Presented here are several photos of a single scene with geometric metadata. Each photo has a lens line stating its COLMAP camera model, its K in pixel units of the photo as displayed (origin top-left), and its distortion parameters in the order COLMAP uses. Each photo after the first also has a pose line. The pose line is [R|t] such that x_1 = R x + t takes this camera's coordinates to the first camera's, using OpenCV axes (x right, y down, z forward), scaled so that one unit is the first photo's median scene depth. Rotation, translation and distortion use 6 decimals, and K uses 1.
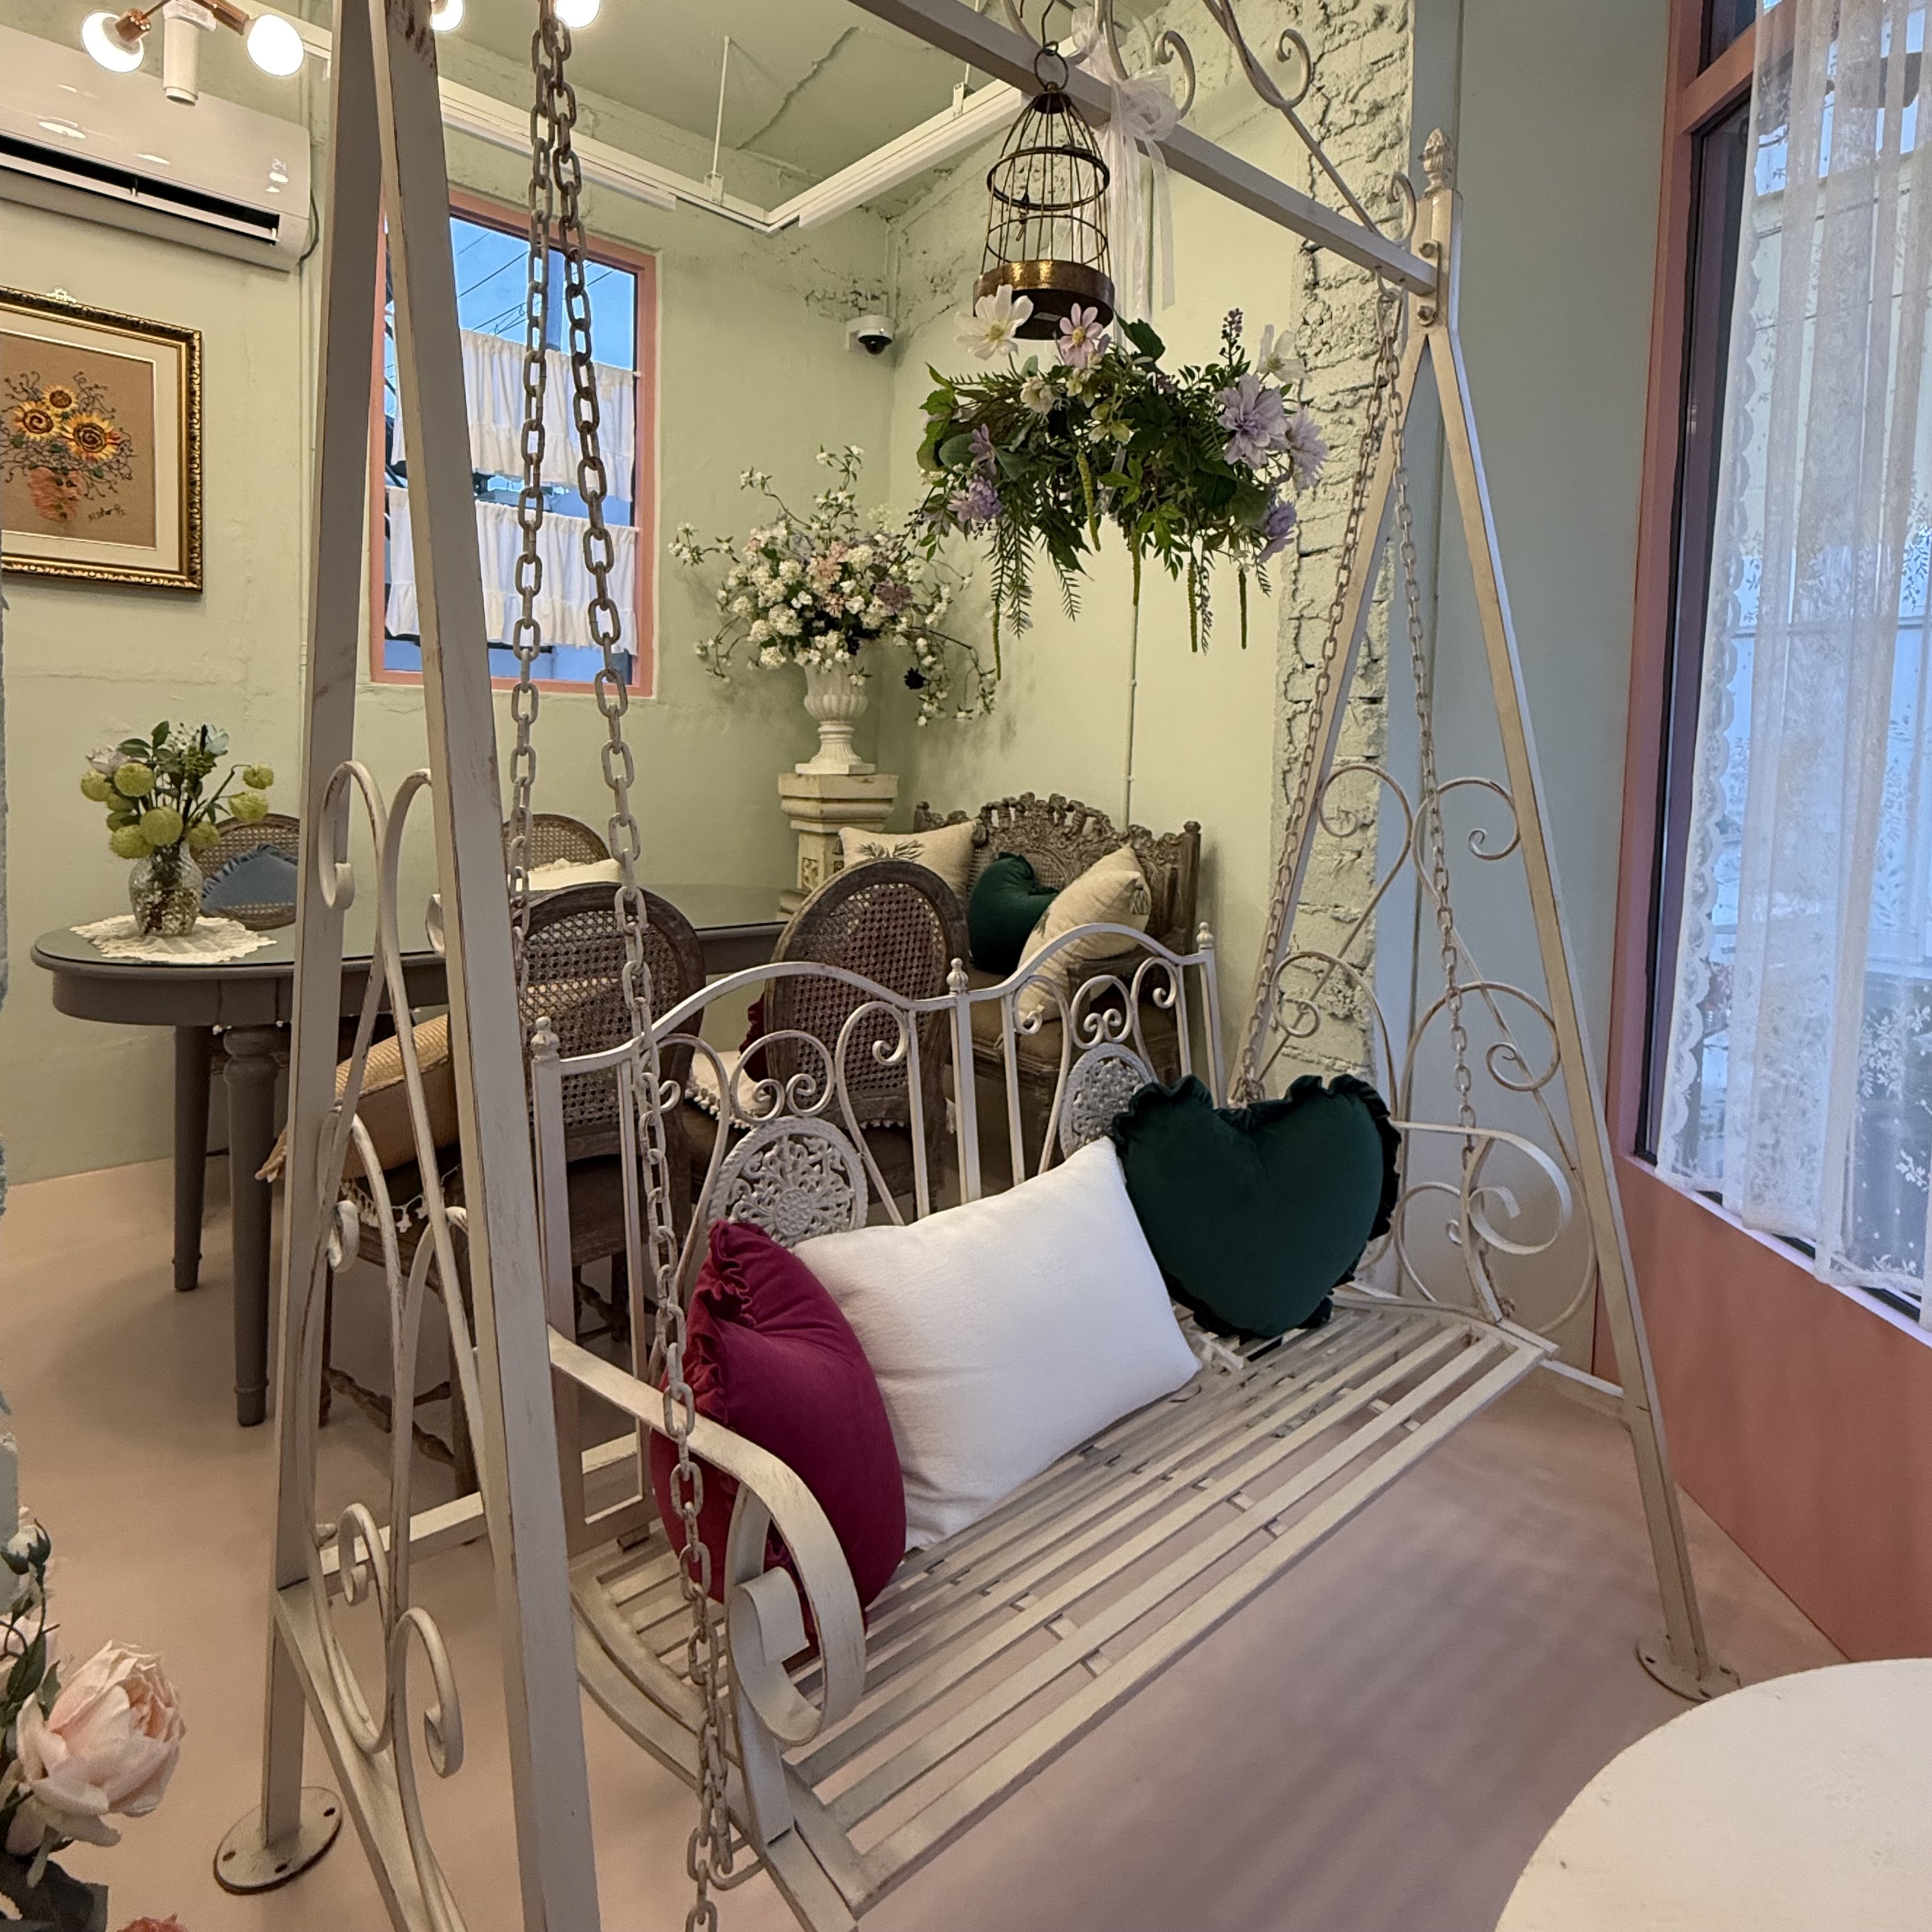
lens RADIAL K [[1197.5, 0, 965.9], [0, 1197.5, 726.6], [0, 0, 1]] dist [-0.002370, 0.000796]
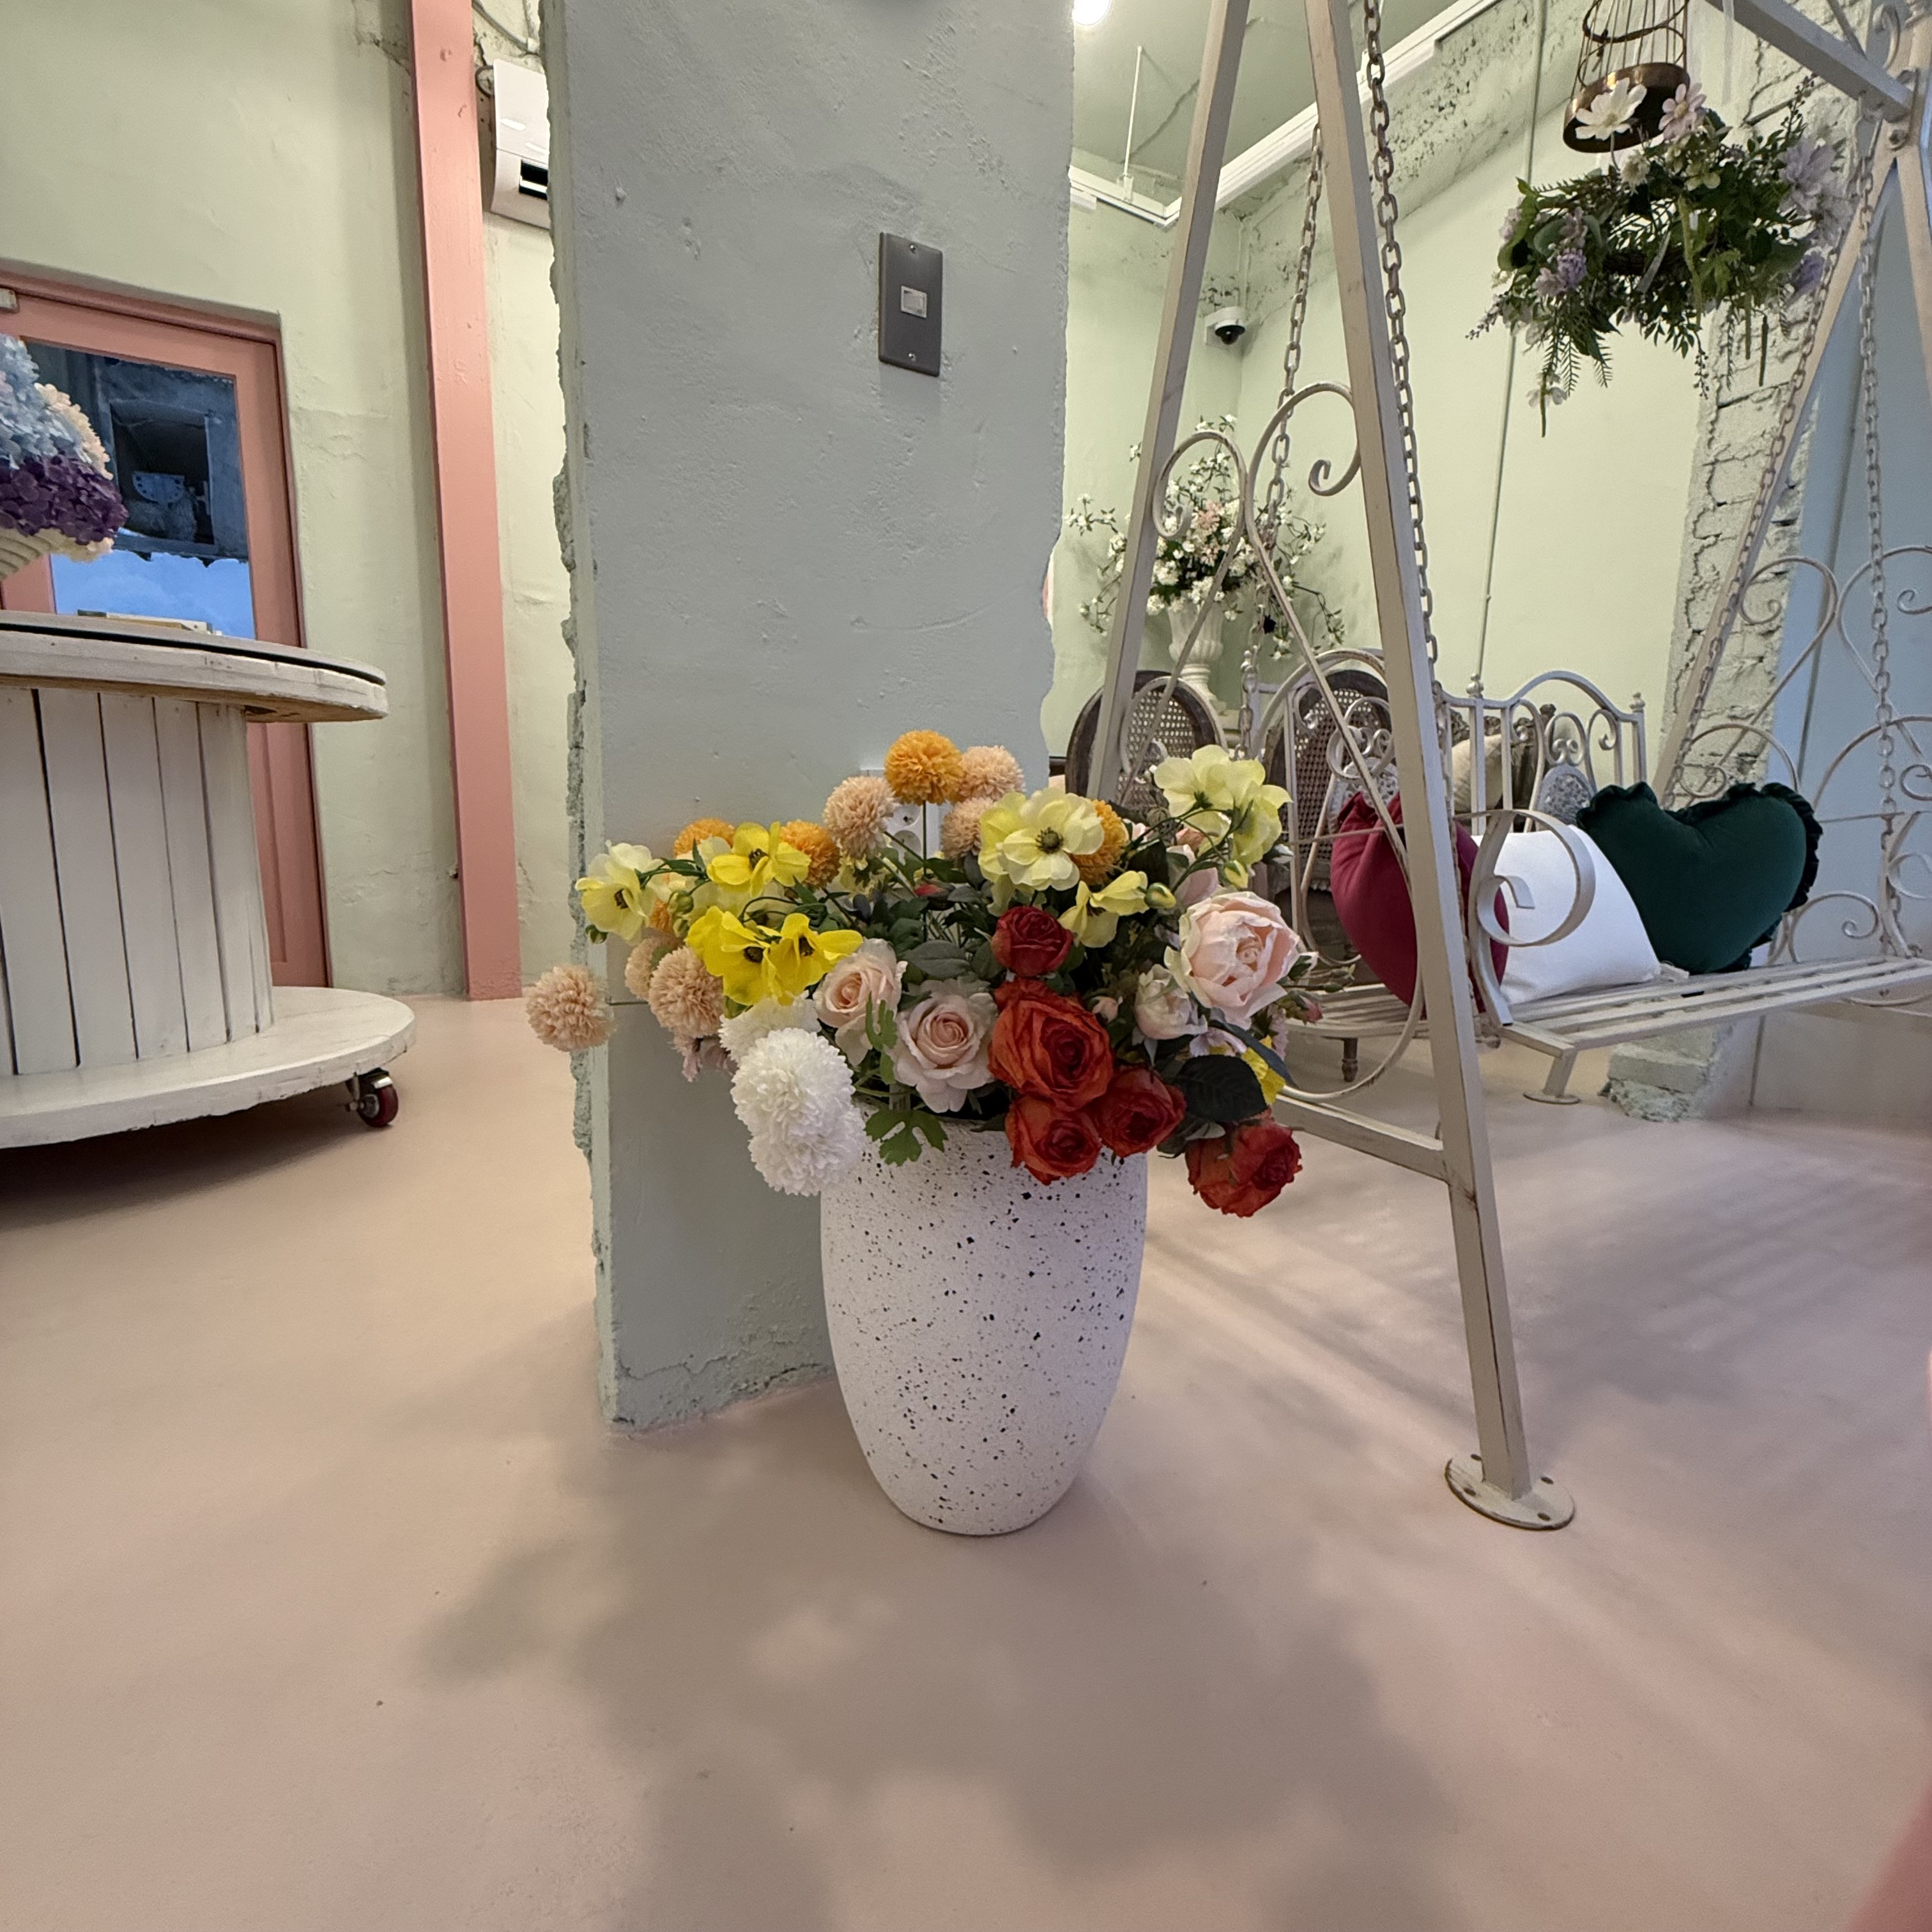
lens RADIAL K [[1056.2, 0, 957.9], [0, 1056.2, 898.6], [0, 0, 1]] dist [-0.003044, 0.000938]
pose [[0.975737, 0.014335, -0.218475, -0.215740], [0.011790, 0.992967, 0.117805, 0.204793], [0.218628, -0.117522, 0.968706, -0.221484]]
